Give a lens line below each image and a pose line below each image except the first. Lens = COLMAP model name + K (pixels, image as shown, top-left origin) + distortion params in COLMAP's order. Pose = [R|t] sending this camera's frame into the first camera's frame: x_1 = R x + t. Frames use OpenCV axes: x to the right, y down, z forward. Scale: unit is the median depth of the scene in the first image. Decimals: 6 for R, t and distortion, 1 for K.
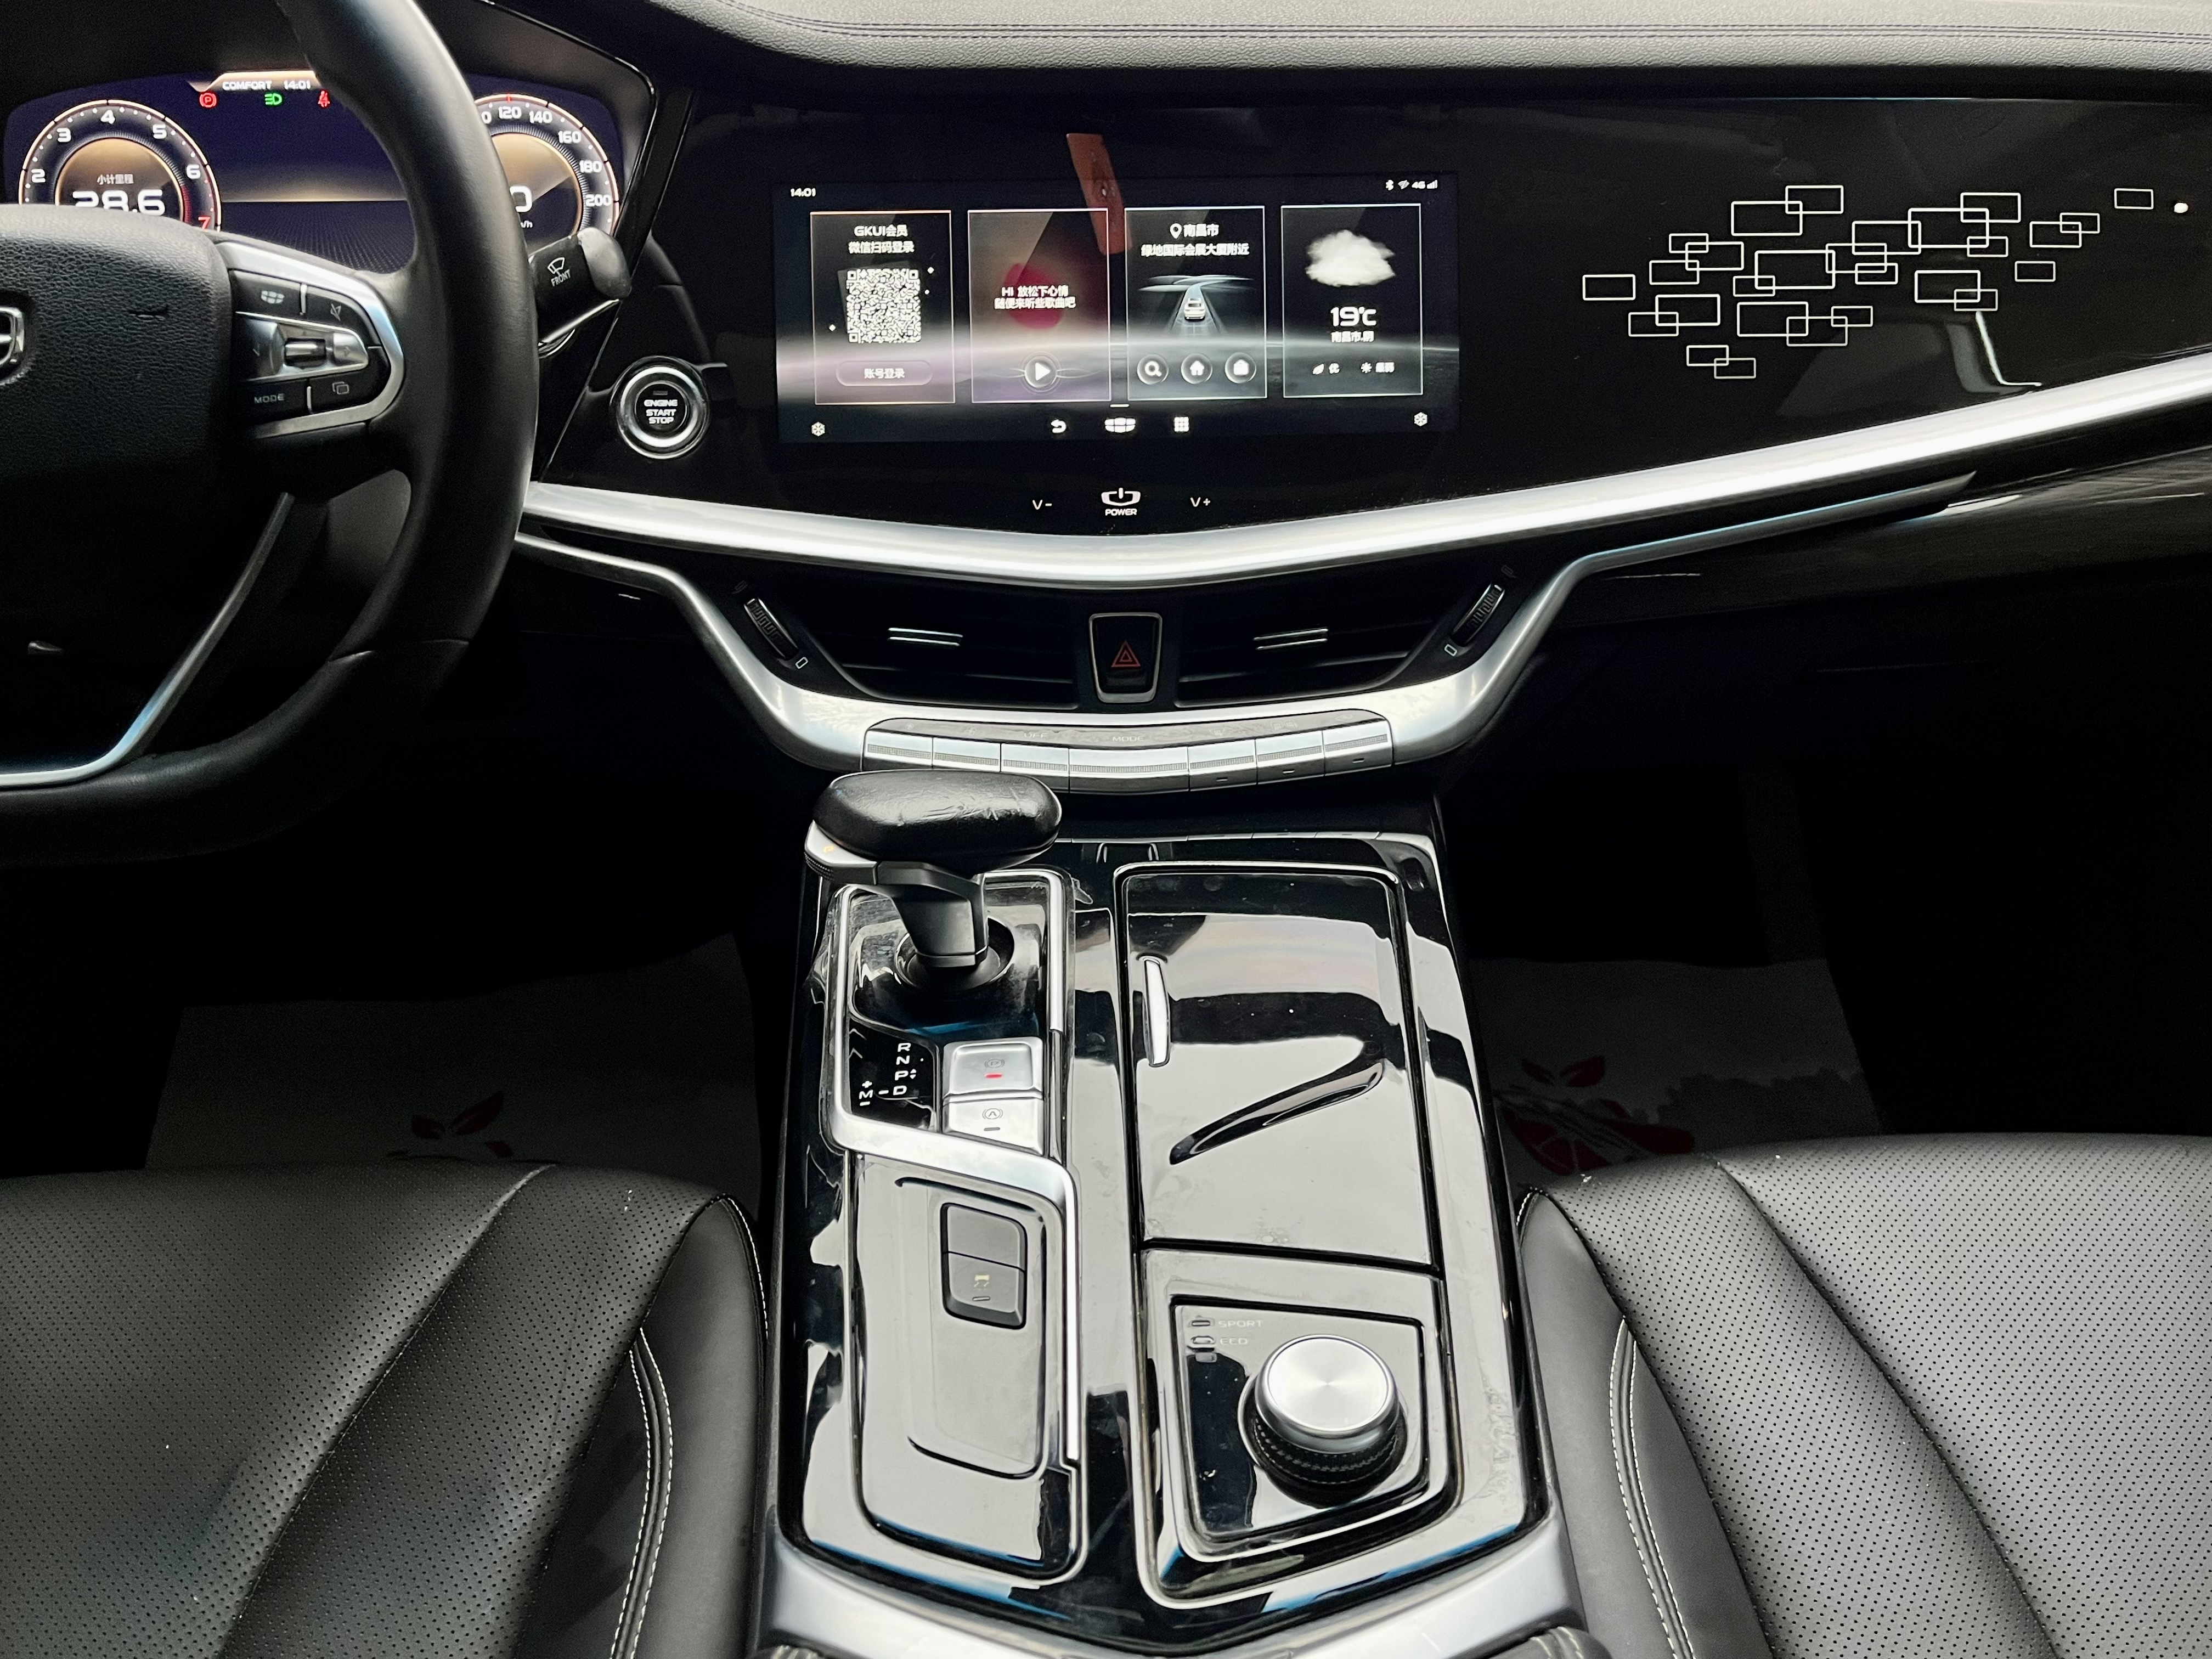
lens RADIAL K [[1821.3, 0, 1096.5], [0, 1821.3, 824.8], [0, 0, 1]] dist [0.027482, -0.013353]
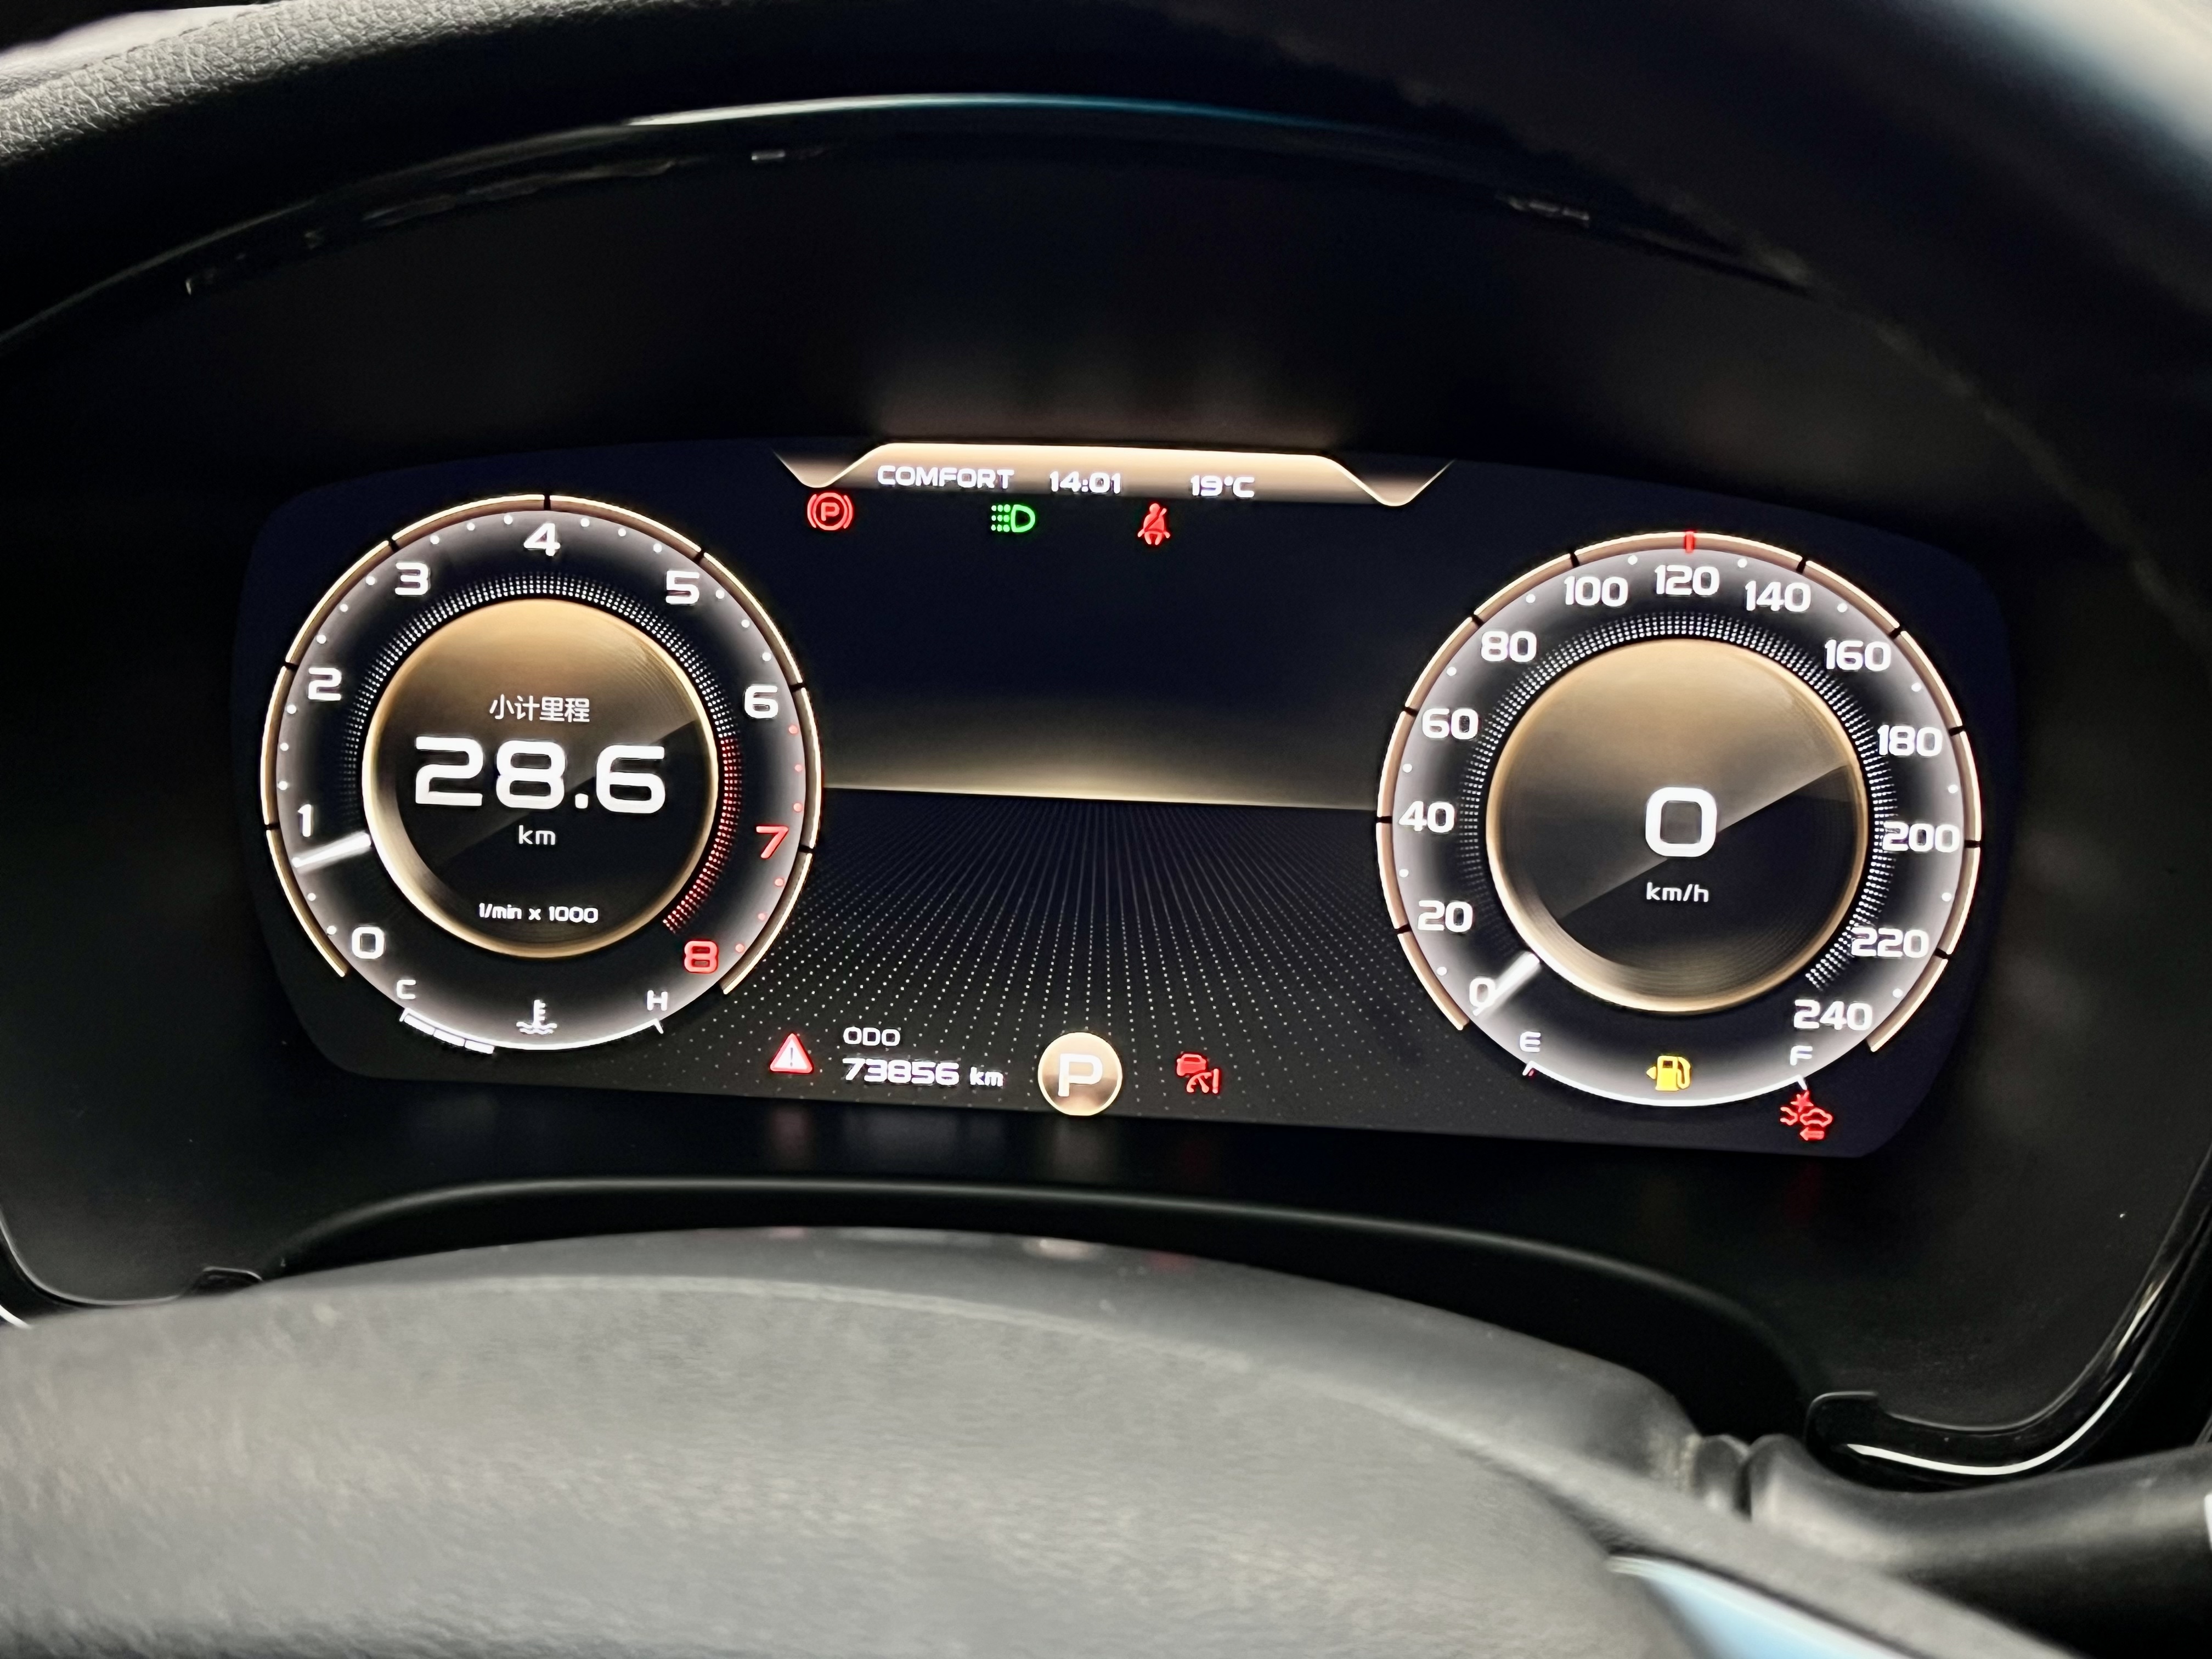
lens RADIAL K [[3029.4, 0, 1106.0], [0, 3029.4, 829.5], [0, 0, 1]] dist [0.133309, -0.406017]
pose [[0.992563, 0.059609, -0.106136, -0.397434], [-0.077416, 0.981966, -0.172480, -0.258913], [0.093941, 0.179414, 0.979278, 0.484712]]
